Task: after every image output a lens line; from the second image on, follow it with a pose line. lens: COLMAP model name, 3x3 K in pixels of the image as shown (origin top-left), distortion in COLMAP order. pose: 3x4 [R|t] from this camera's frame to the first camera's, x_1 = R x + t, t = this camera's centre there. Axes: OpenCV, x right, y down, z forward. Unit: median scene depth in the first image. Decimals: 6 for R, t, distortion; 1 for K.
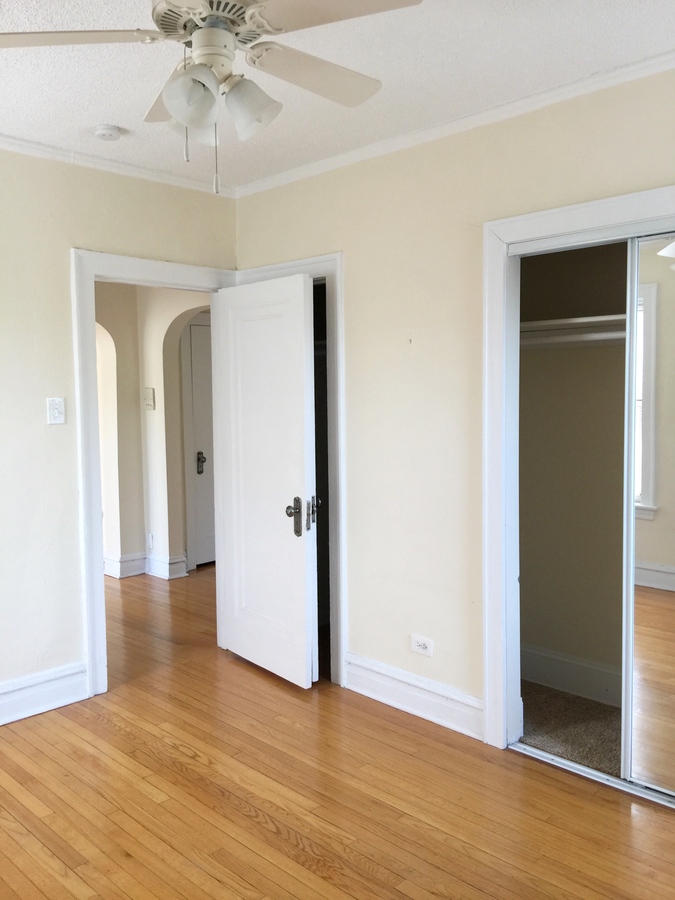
lens RADIAL K [[762.9, 0, 337.5], [0, 762.9, 450.0], [0, 0, 1]] dist [0.075294, -0.119018]
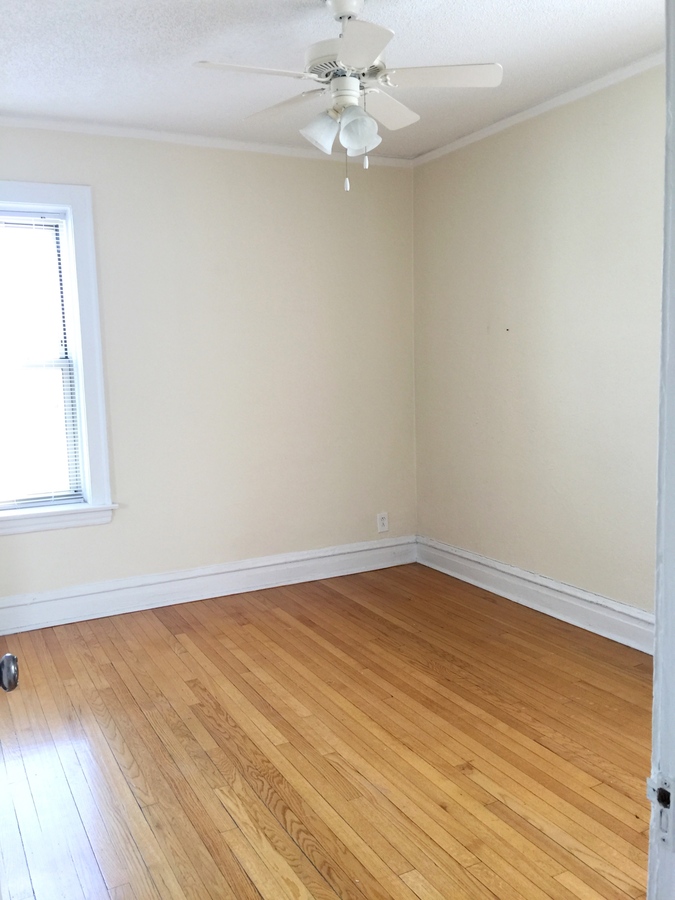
lens RADIAL K [[762.9, 0, 337.5], [0, 762.9, 450.0], [0, 0, 1]] dist [0.075294, -0.119018]
pose [[-0.953160, 0.004201, 0.302438, -0.403919], [0.064409, 0.979789, 0.189382, -0.088306], [-0.295530, 0.199991, -0.934166, 1.707060]]
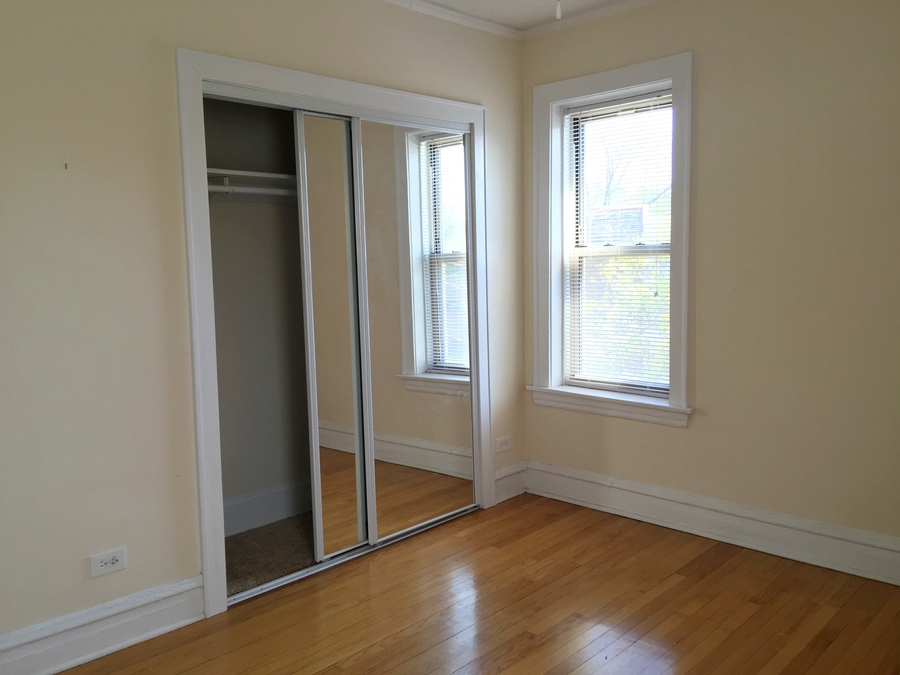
lens RADIAL K [[762.9, 0, 455.4], [0, 762.9, 333.7], [0, 0, 1]] dist [0.075294, -0.119018]
pose [[-0.010438, -0.084159, 0.996398, -0.861995], [0.105718, 0.990775, 0.084791, -0.008435], [-0.994341, 0.106222, -0.001444, 0.809662]]
